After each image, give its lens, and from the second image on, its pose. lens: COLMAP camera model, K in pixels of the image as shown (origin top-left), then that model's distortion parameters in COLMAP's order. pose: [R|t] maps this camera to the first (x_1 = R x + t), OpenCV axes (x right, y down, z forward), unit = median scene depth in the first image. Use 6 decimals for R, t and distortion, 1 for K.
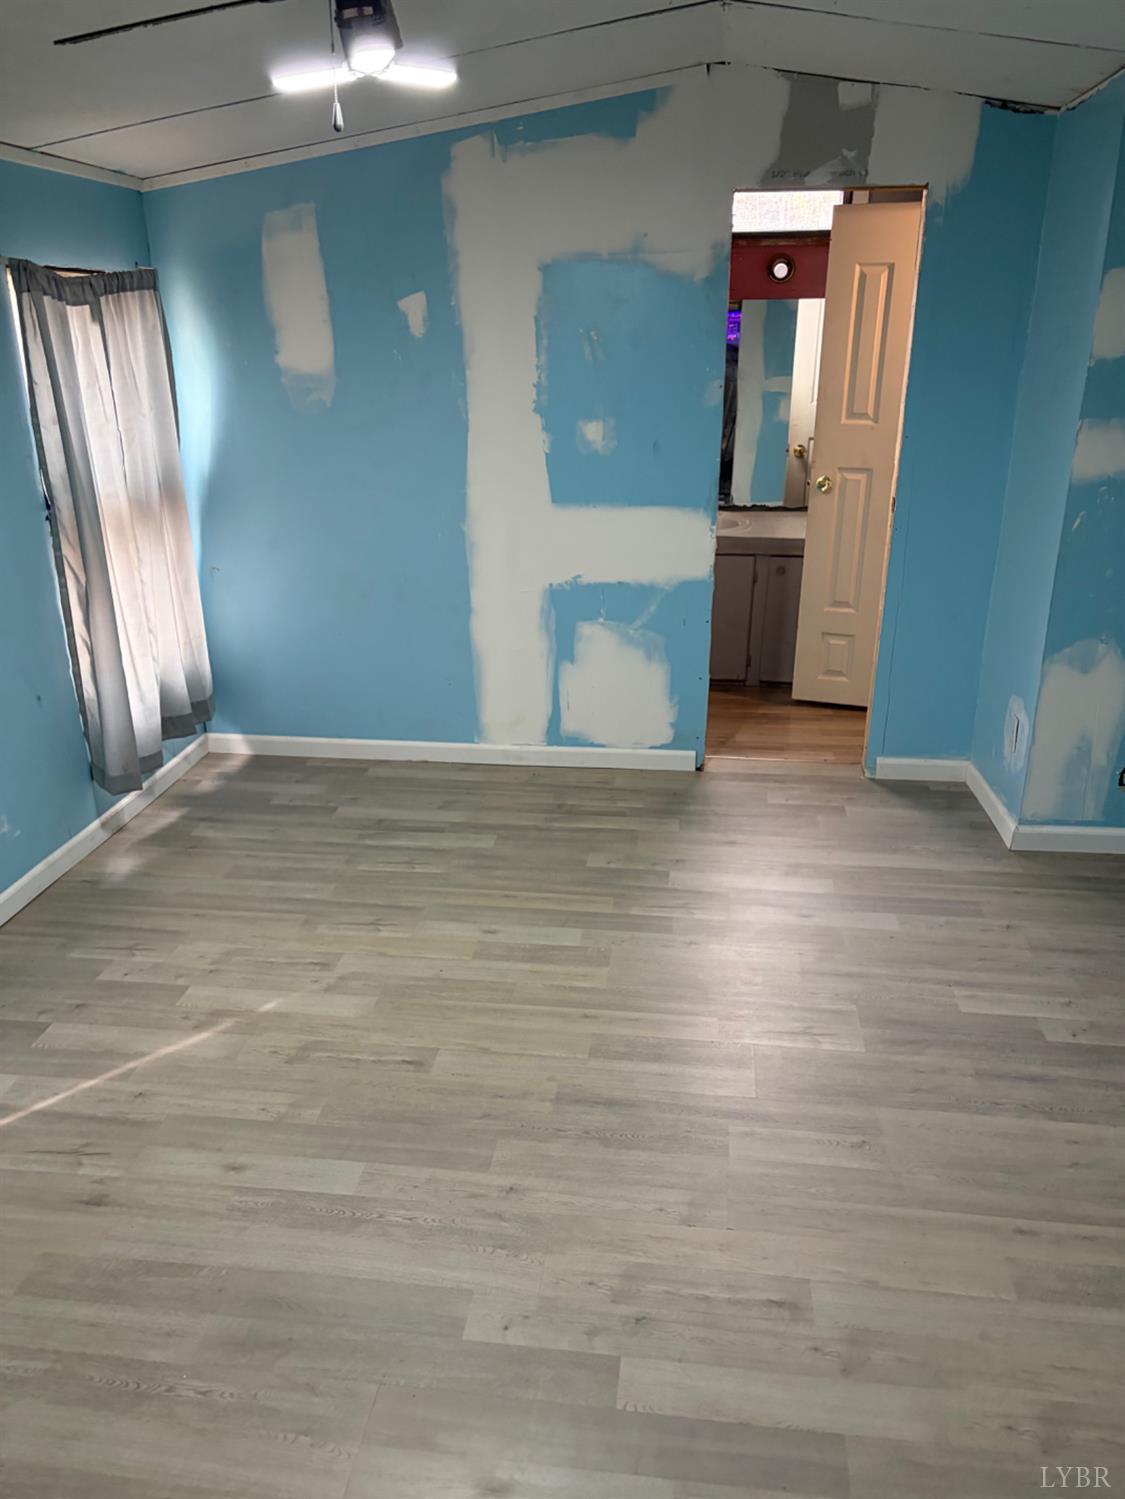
lens RADIAL K [[1118.5, 0, 563.4], [0, 1118.5, 751.6], [0, 0, 1]] dist [-0.008371, -0.005324]
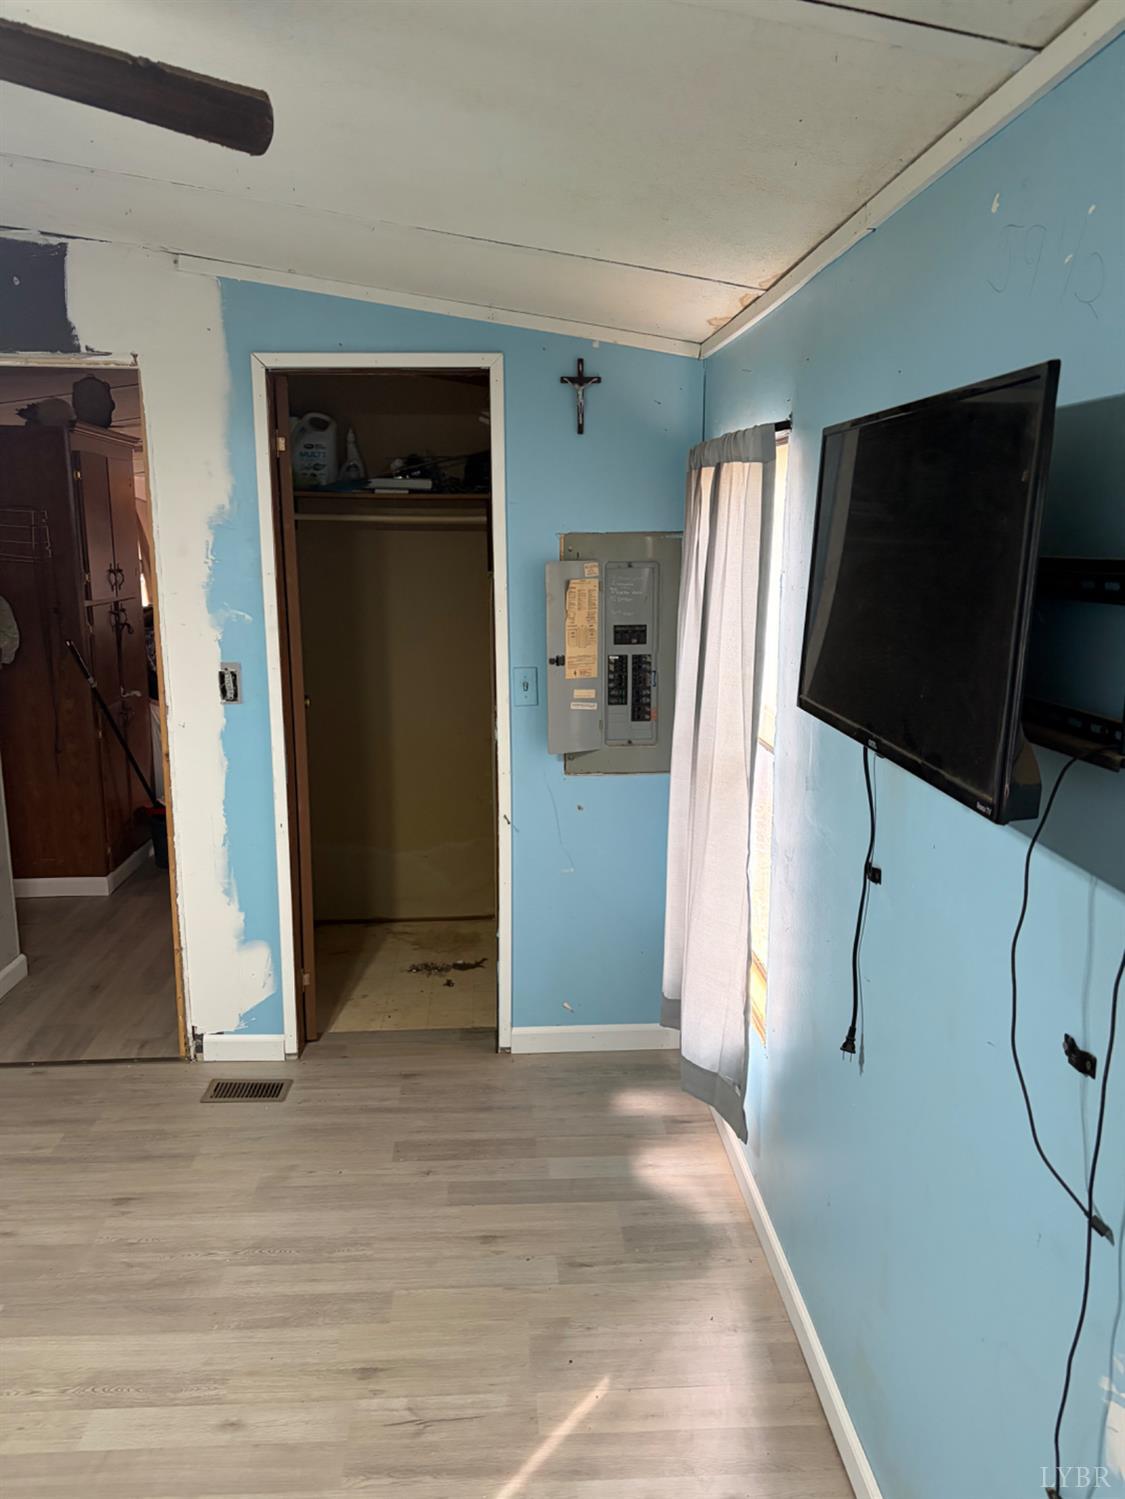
lens RADIAL K [[1118.5, 0, 562.1], [0, 1118.5, 752.8], [0, 0, 1]] dist [-0.008371, -0.005324]
pose [[-0.981220, 0.039651, -0.188775, -0.429304], [-0.069629, 0.839857, 0.538323, -0.614355], [0.179889, 0.541357, -0.821324, 1.568530]]
